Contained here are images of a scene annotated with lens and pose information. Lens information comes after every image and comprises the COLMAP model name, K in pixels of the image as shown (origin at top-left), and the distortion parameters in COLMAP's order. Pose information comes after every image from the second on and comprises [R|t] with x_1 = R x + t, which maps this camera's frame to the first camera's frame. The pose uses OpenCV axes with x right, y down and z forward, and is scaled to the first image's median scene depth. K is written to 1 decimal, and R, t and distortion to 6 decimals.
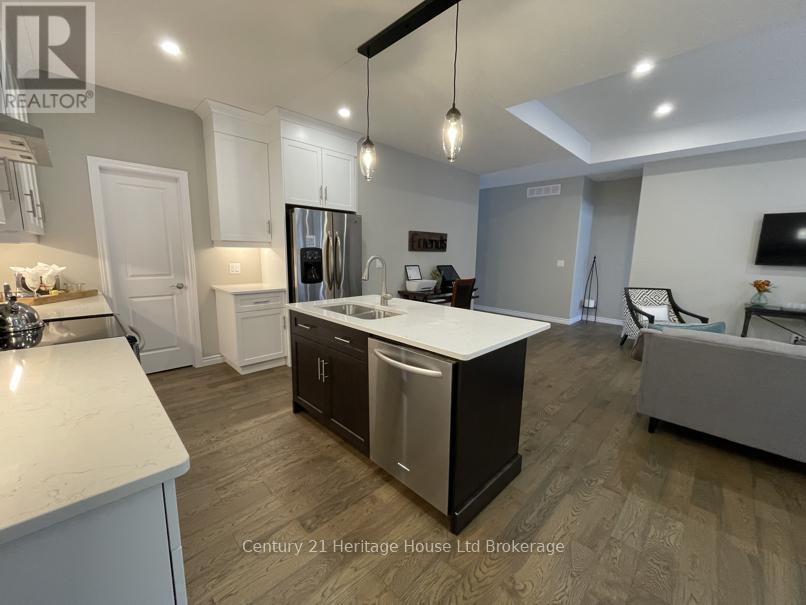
lens RADIAL K [[327.5, 0, 404.5], [0, 327.5, 302.3], [0, 0, 1]] dist [-0.001688, -0.000199]
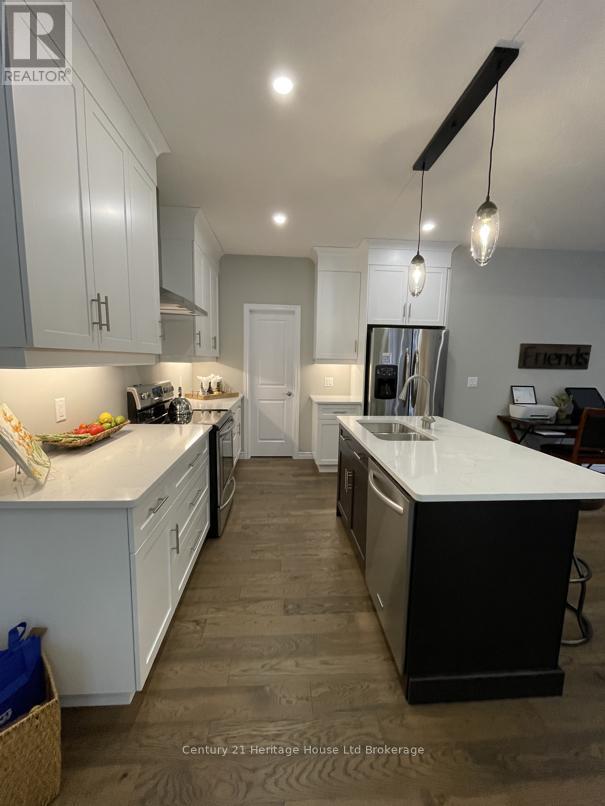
lens RADIAL K [[327.5, 0, 301.2], [0, 327.5, 402.9], [0, 0, 1]] dist [-0.001688, -0.000199]
pose [[0.753443, 0.080515, -0.652565, 0.252708], [-0.106320, 0.994332, -0.000073, -0.023223], [0.648860, 0.069436, 0.757733, 0.066214]]
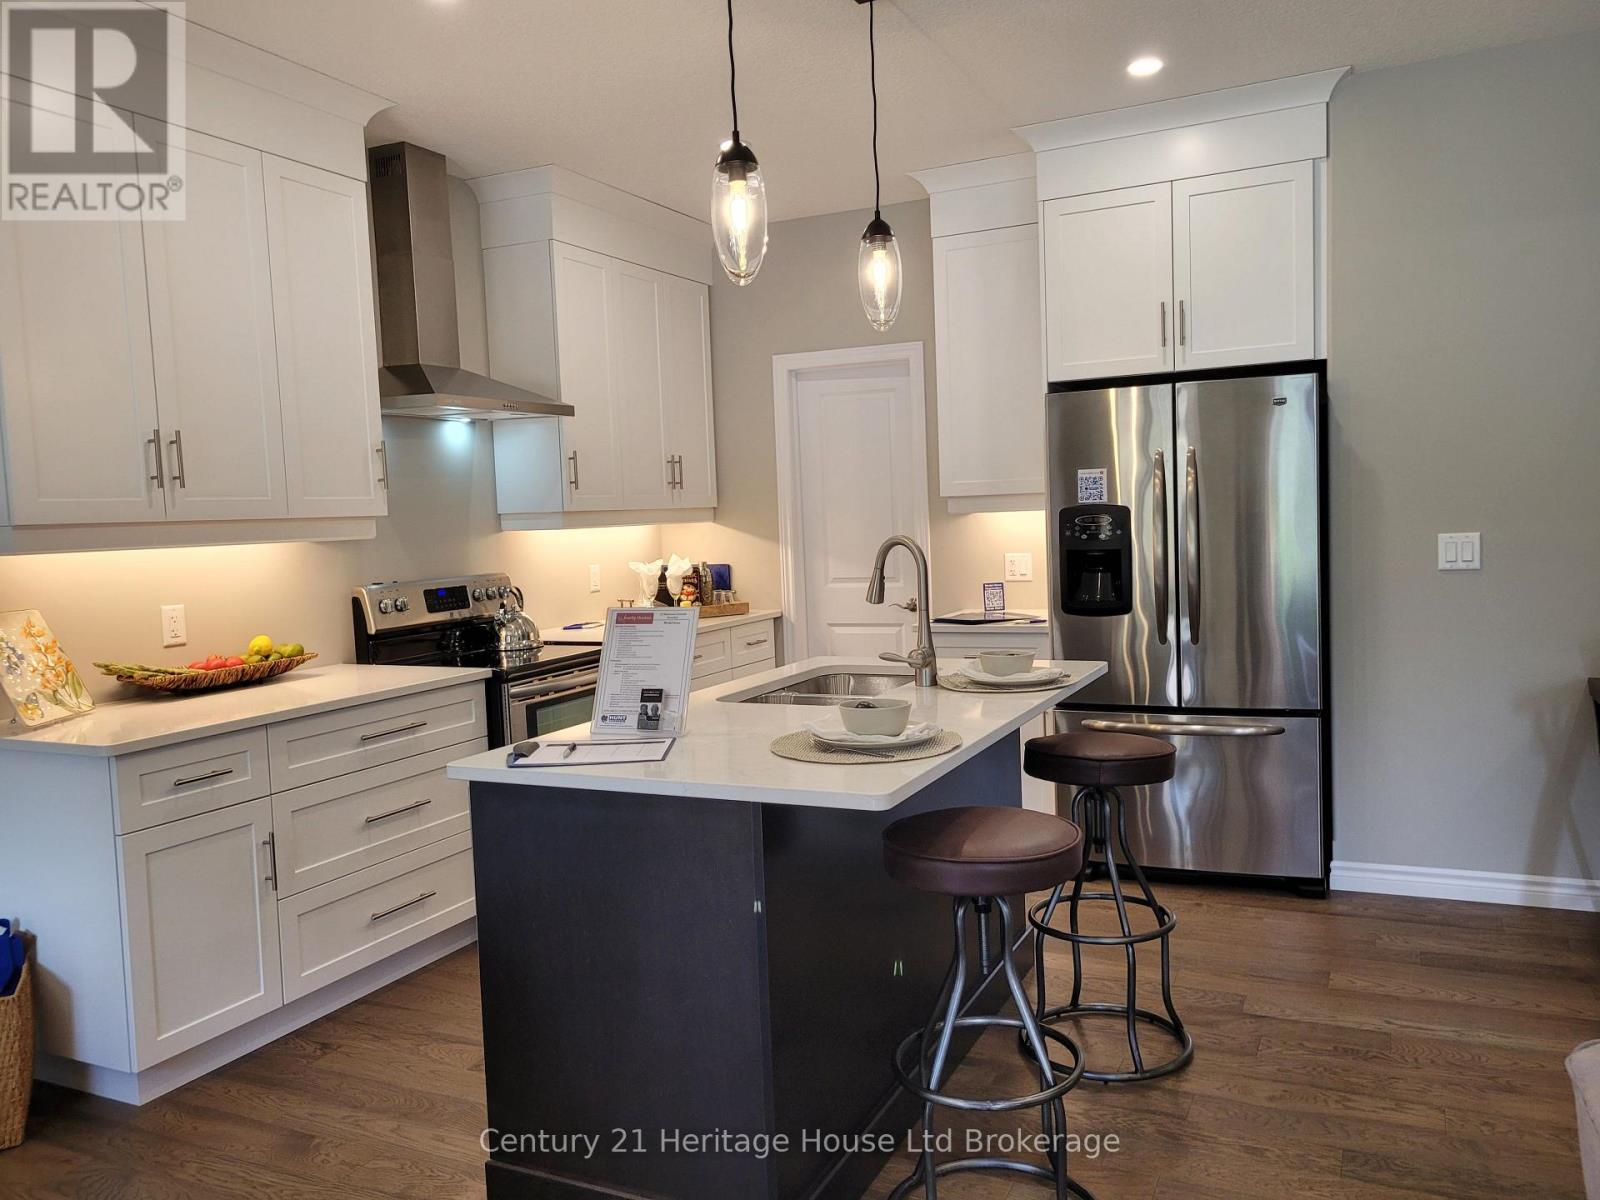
lens RADIAL K [[1221.2, 0, 807.1], [0, 1221.2, 592.1], [0, 0, 1]] dist [0.047711, -0.033855]
pose [[0.320571, 0.031772, -0.946691, 1.000376], [-0.102980, 0.994682, -0.001489, -0.066338], [0.941610, 0.097968, 0.322138, 0.457721]]
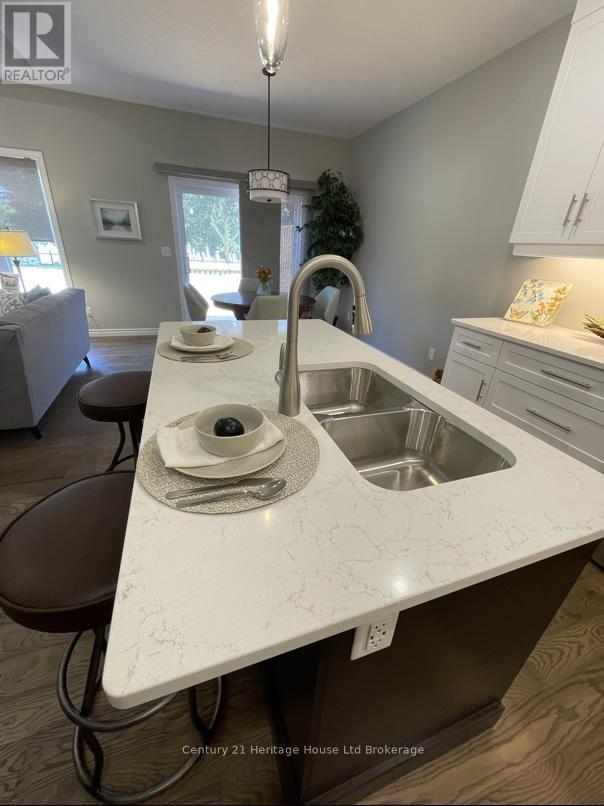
lens RADIAL K [[327.5, 0, 303.5], [0, 327.5, 401.2], [0, 0, 1]] dist [-0.001688, -0.000199]
pose [[-0.898368, -0.256384, 0.356654, -0.188144], [-0.011921, 0.825906, 0.563682, -0.182318], [-0.439081, 0.502143, -0.745024, 1.184584]]
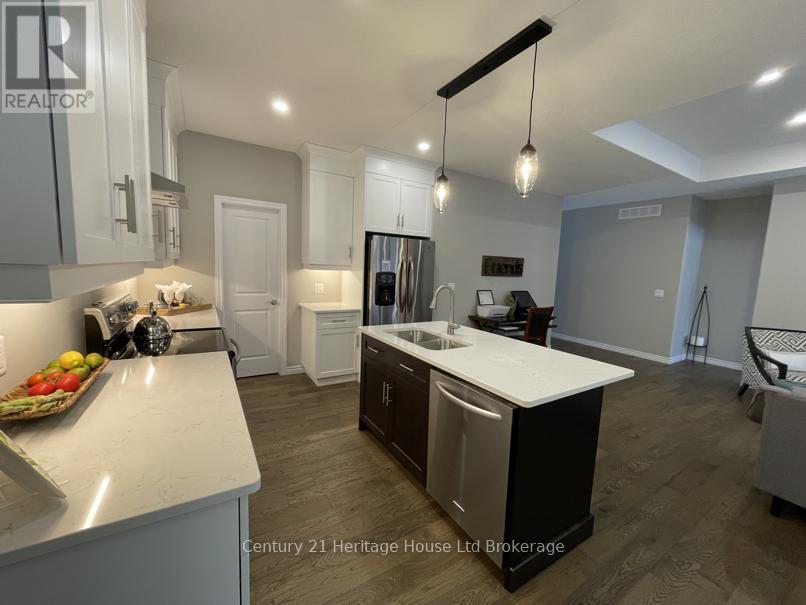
lens RADIAL K [[327.5, 0, 404.0], [0, 327.5, 302.2], [0, 0, 1]] dist [-0.001688, -0.000199]
pose [[0.973135, 0.047206, -0.225346, 0.019094], [-0.058785, 0.997258, -0.044950, -0.033186], [0.222606, 0.056989, 0.973241, -0.015411]]
